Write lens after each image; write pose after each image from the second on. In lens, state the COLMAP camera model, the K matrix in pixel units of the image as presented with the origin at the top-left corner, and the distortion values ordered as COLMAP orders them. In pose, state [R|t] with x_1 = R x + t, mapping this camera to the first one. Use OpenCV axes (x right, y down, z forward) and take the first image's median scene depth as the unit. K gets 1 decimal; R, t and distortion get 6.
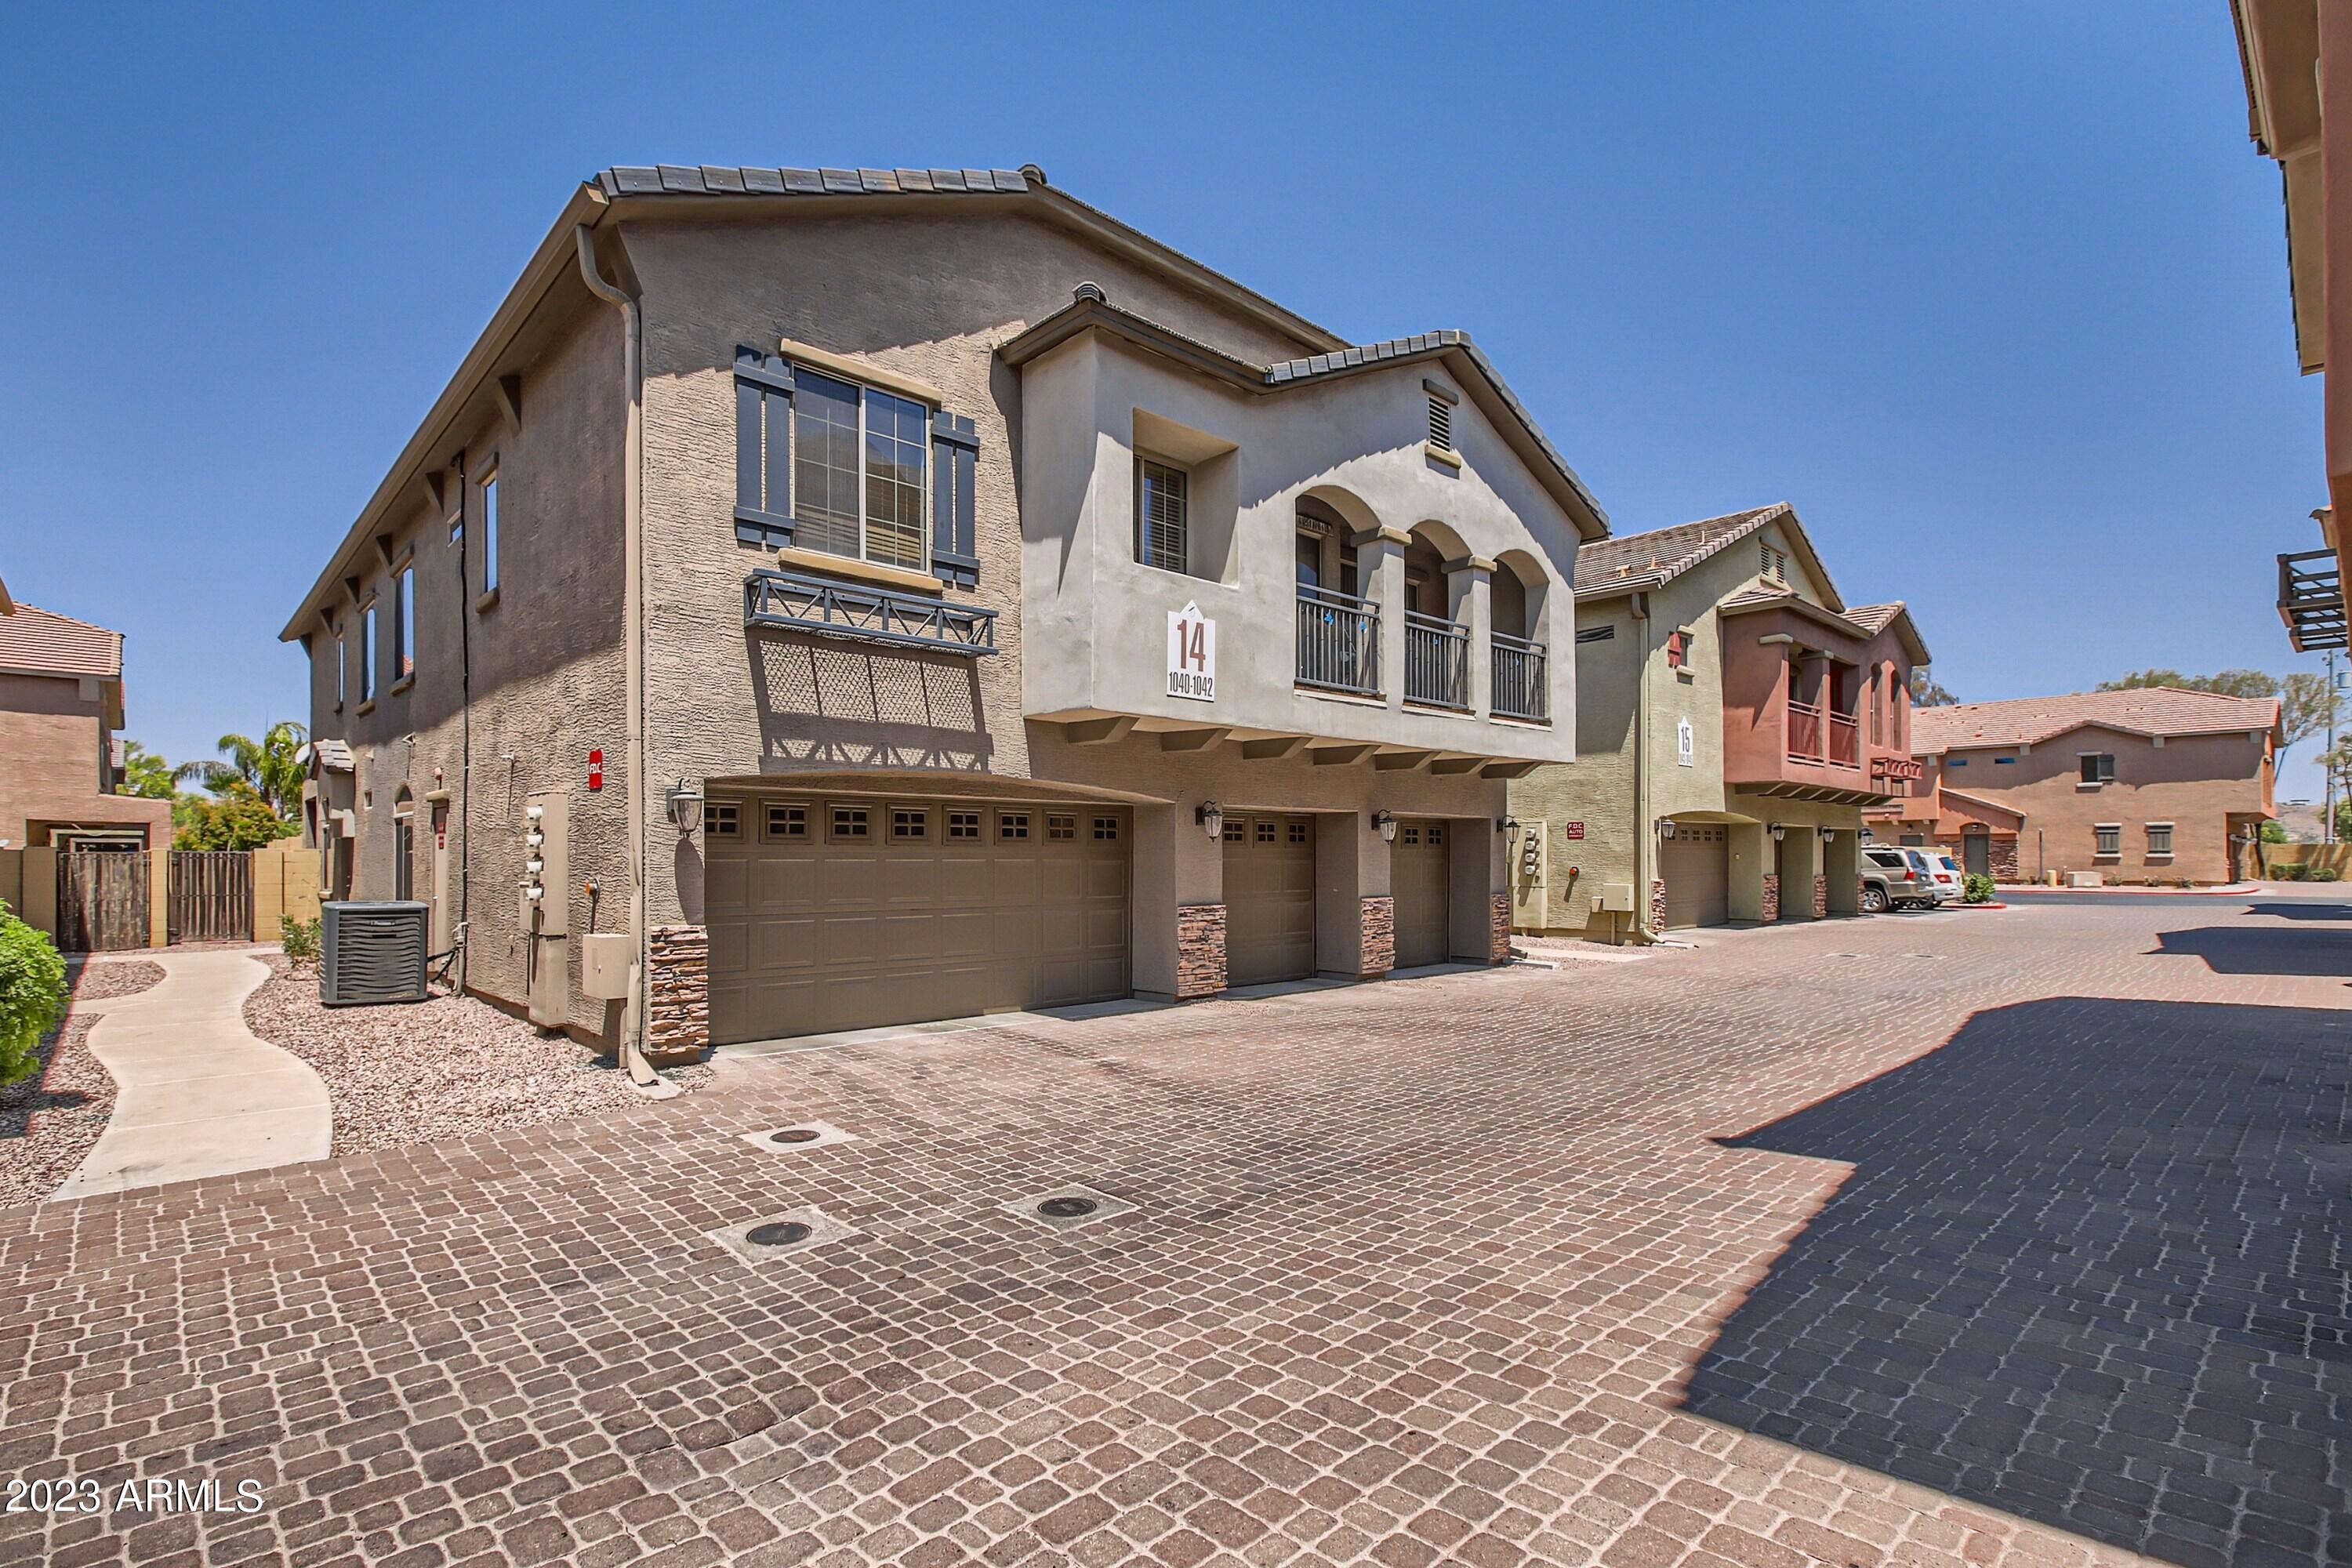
lens RADIAL K [[1132.5, 0, 1175.9], [0, 1132.5, 842.5], [0, 0, 1]] dist [0.000576, 0.000196]
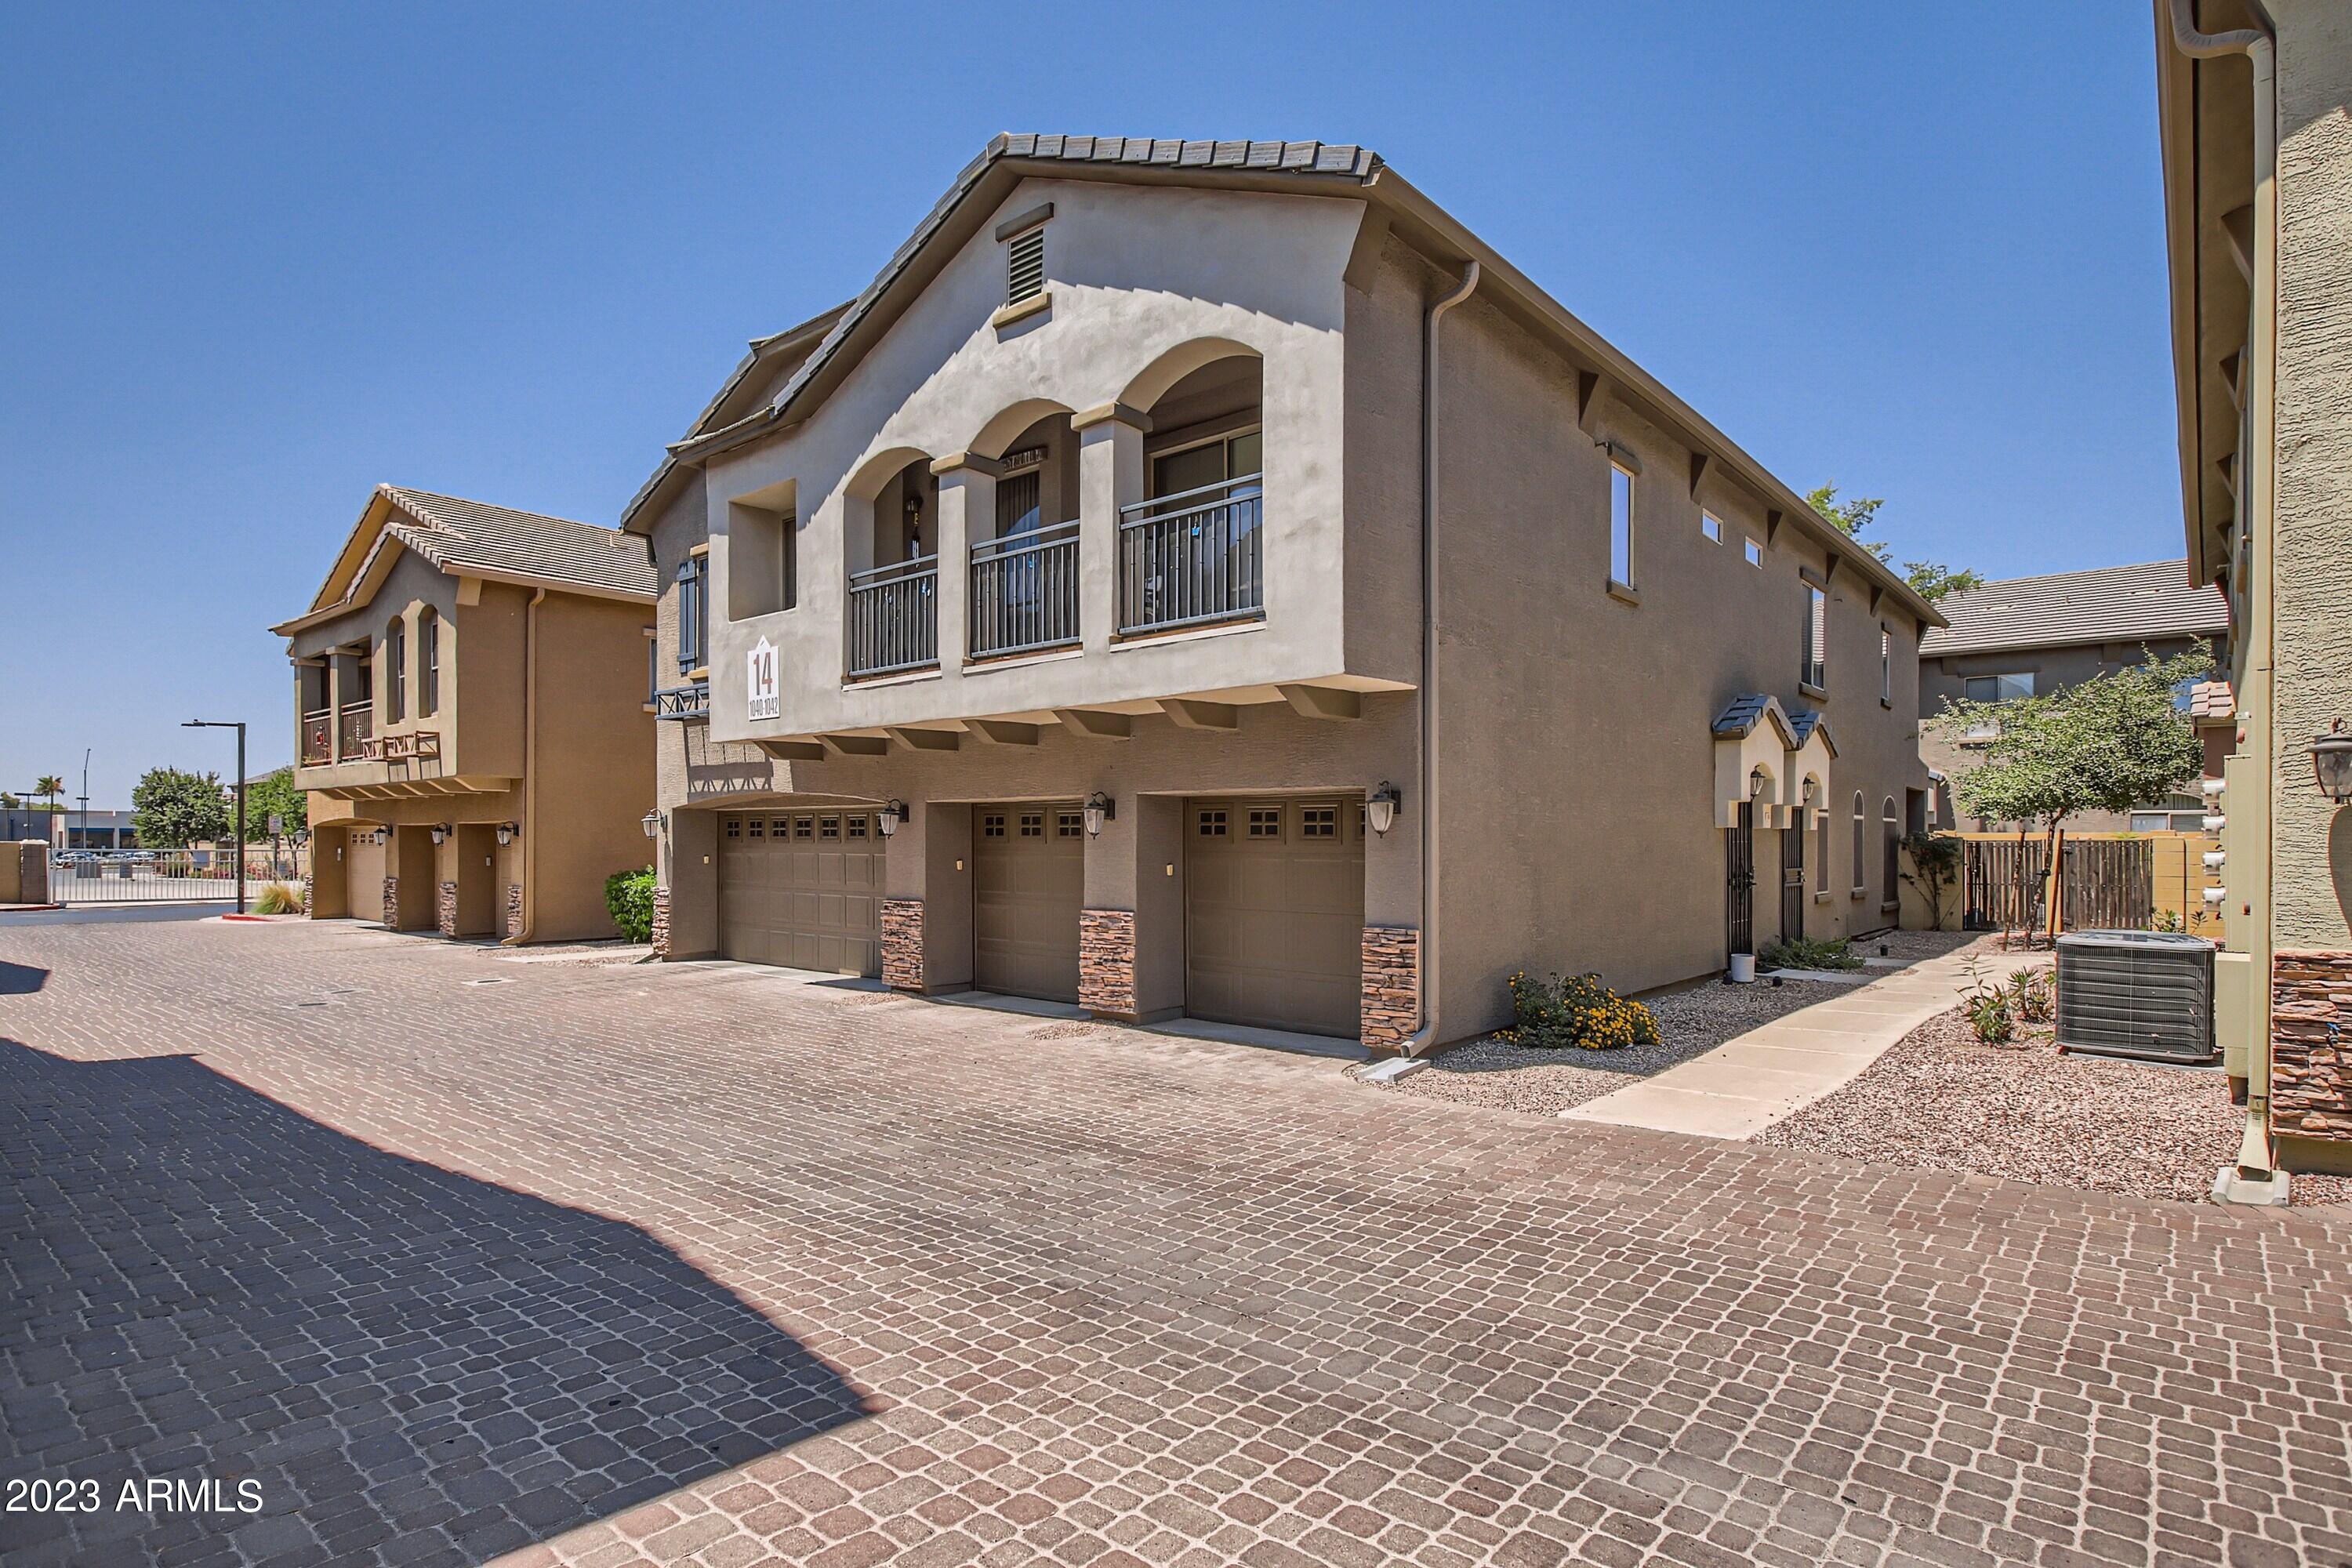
lens RADIAL K [[1193.8, 0, 1171.0], [0, 1193.8, 857.8], [0, 0, 1]] dist [0.000670, 0.000182]
pose [[0.097897, 0.007575, -0.995168, 1.064447], [0.003653, 0.999962, 0.007970, 0.007929], [0.995190, -0.004416, 0.097866, 1.067385]]
